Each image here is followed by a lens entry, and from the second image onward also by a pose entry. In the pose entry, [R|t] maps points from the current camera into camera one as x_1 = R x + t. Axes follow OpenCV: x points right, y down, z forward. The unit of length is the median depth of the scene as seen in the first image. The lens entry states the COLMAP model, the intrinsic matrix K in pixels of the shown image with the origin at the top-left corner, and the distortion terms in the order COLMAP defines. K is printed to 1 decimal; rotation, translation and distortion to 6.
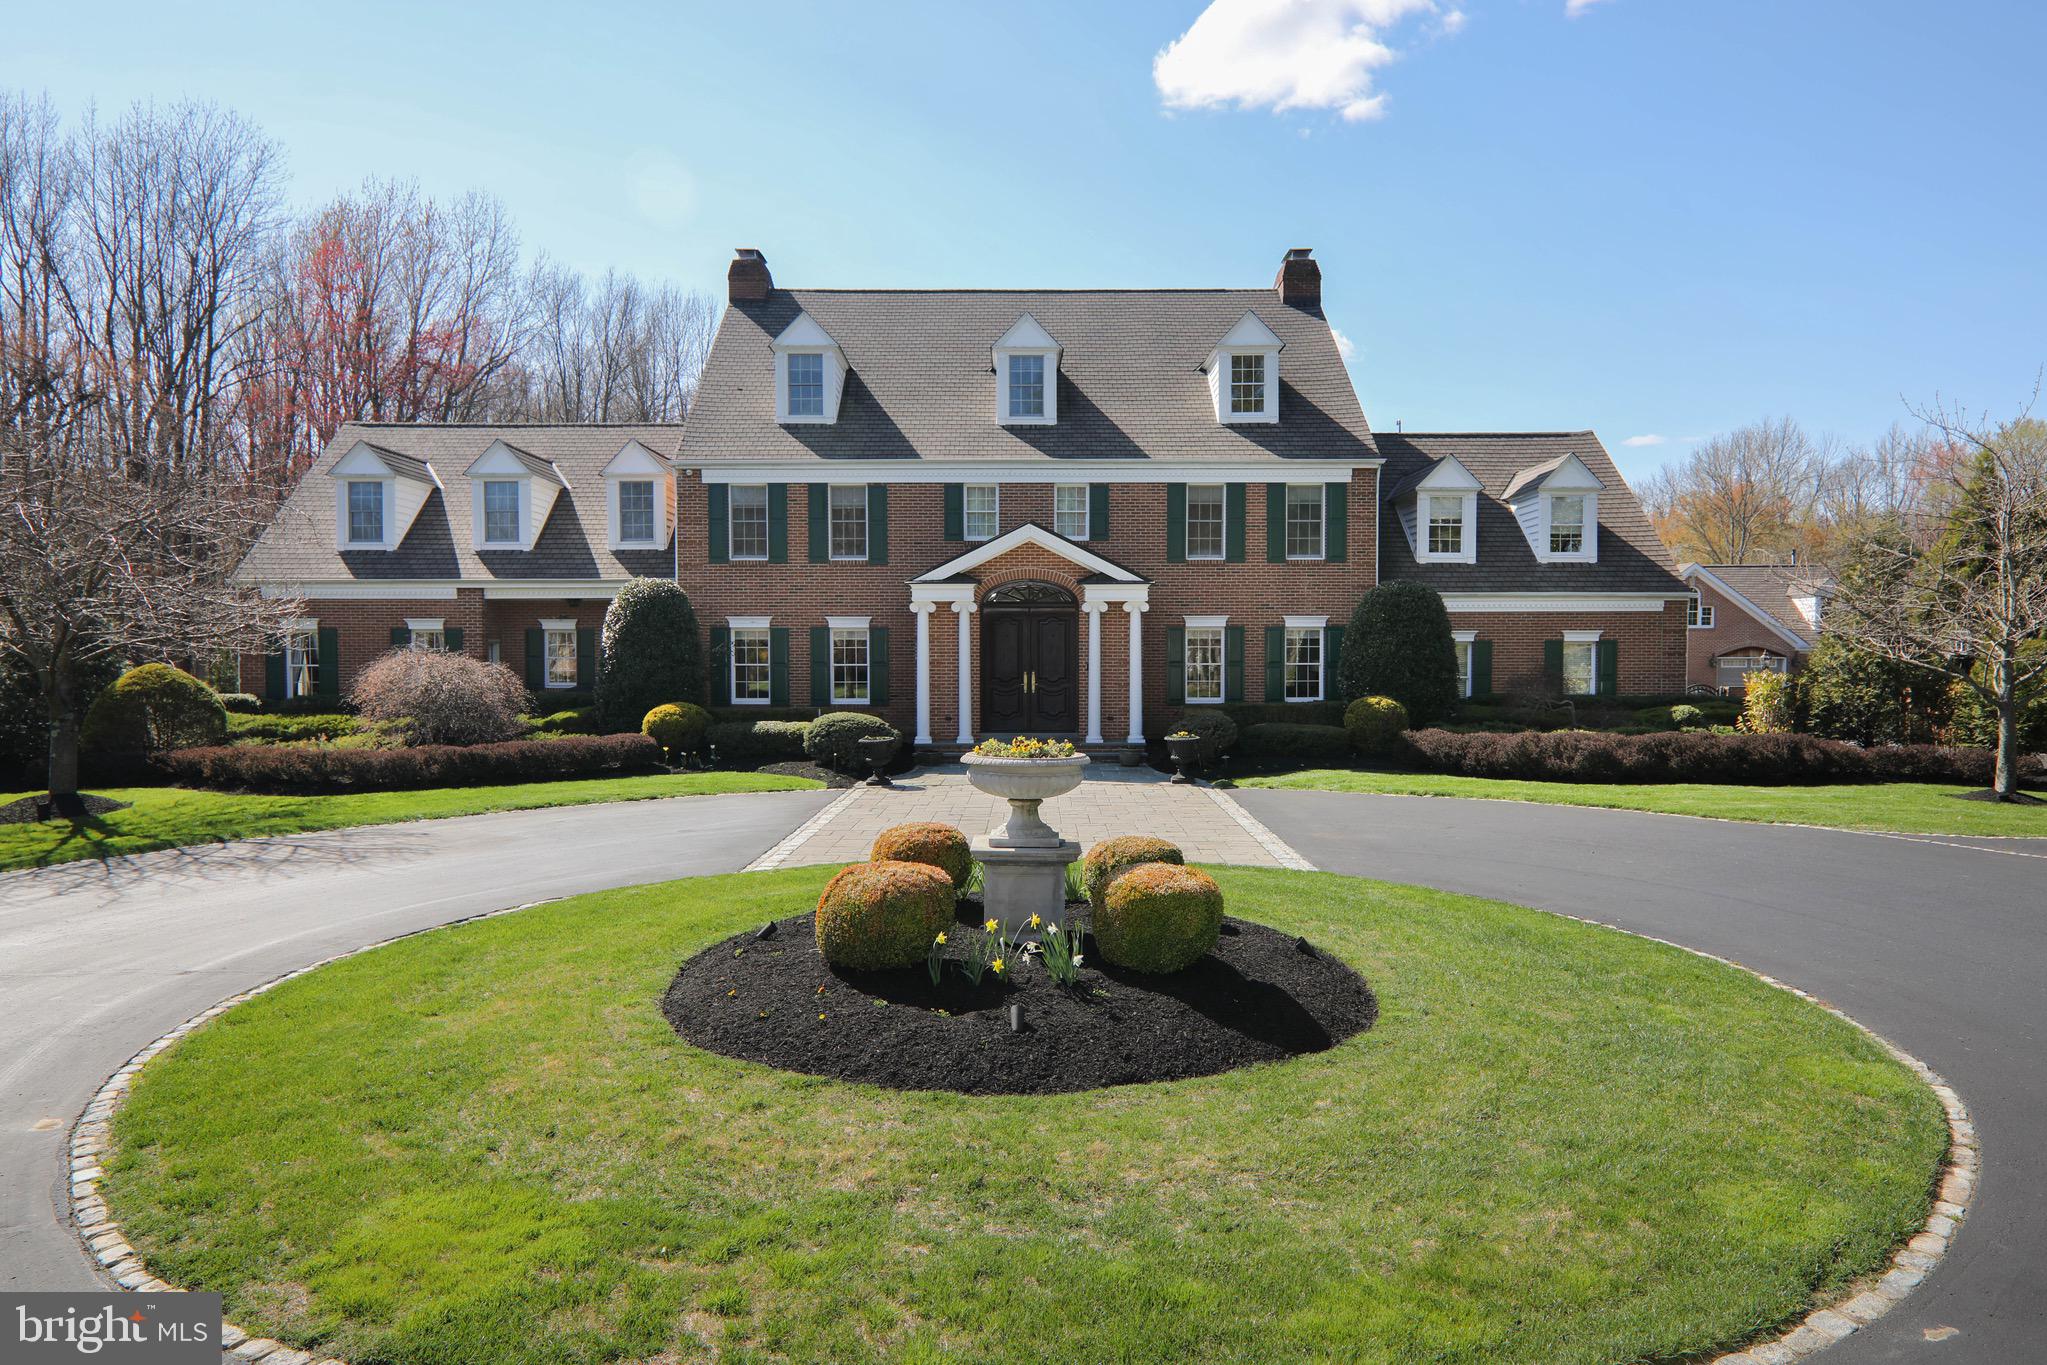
lens RADIAL K [[1345.2, 0, 1023.9], [0, 1345.2, 678.9], [0, 0, 1]] dist [-0.003714, -0.000222]
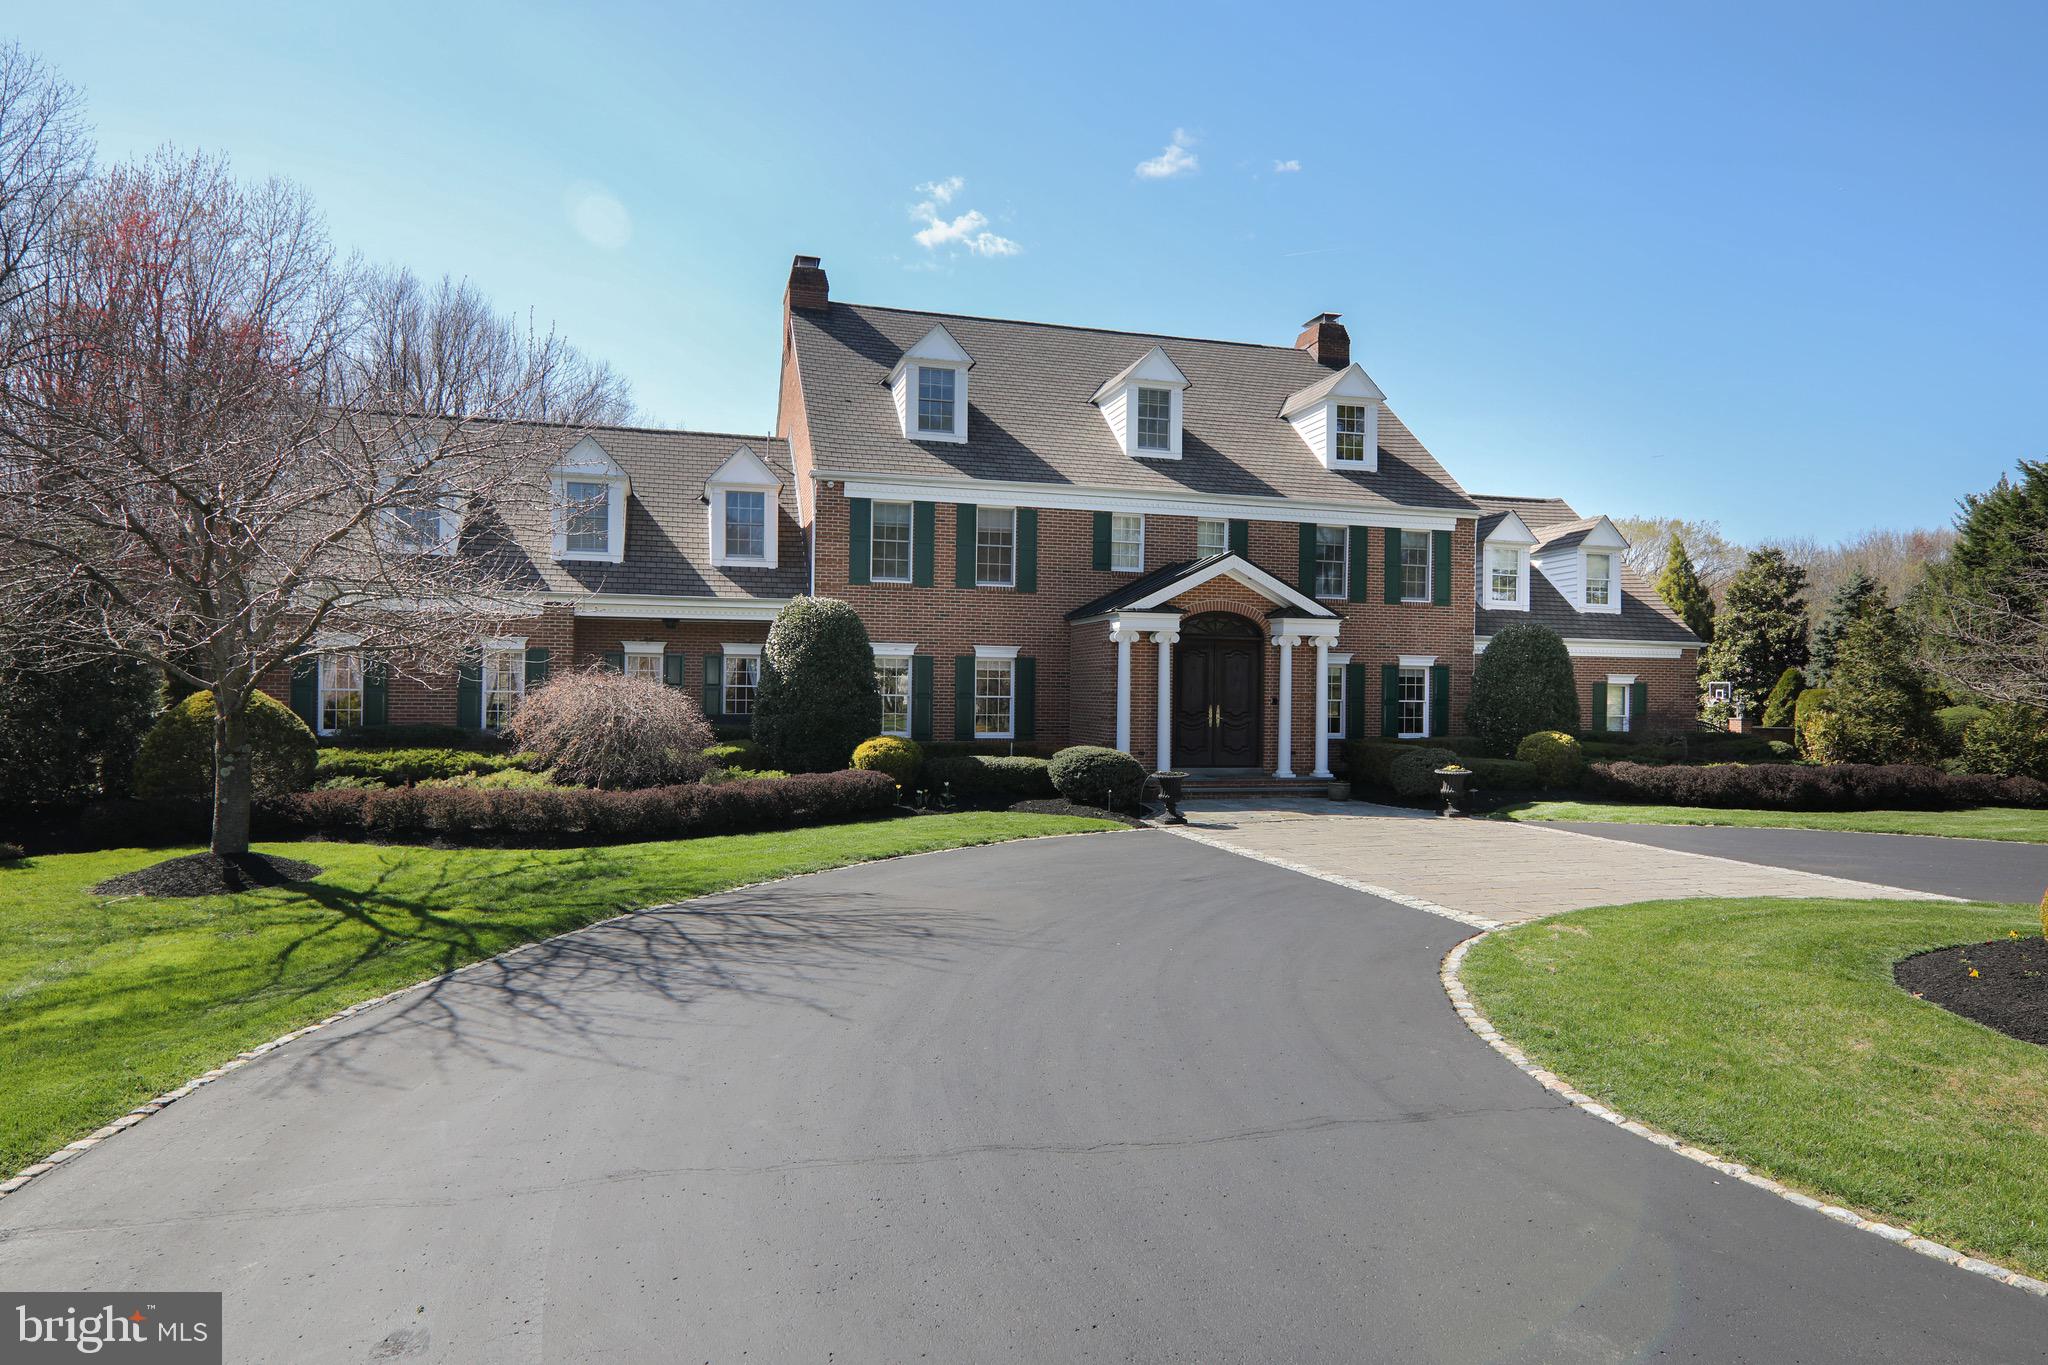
lens RADIAL K [[1230.3, 0, 1017.5], [0, 1230.3, 683.3], [0, 0, 1]] dist [-0.001107, -0.000013]
pose [[0.961227, 0.015311, 0.275332, -0.354476], [-0.006702, 0.999460, -0.032183, 0.007763], [-0.275676, 0.029090, 0.960810, 0.164704]]
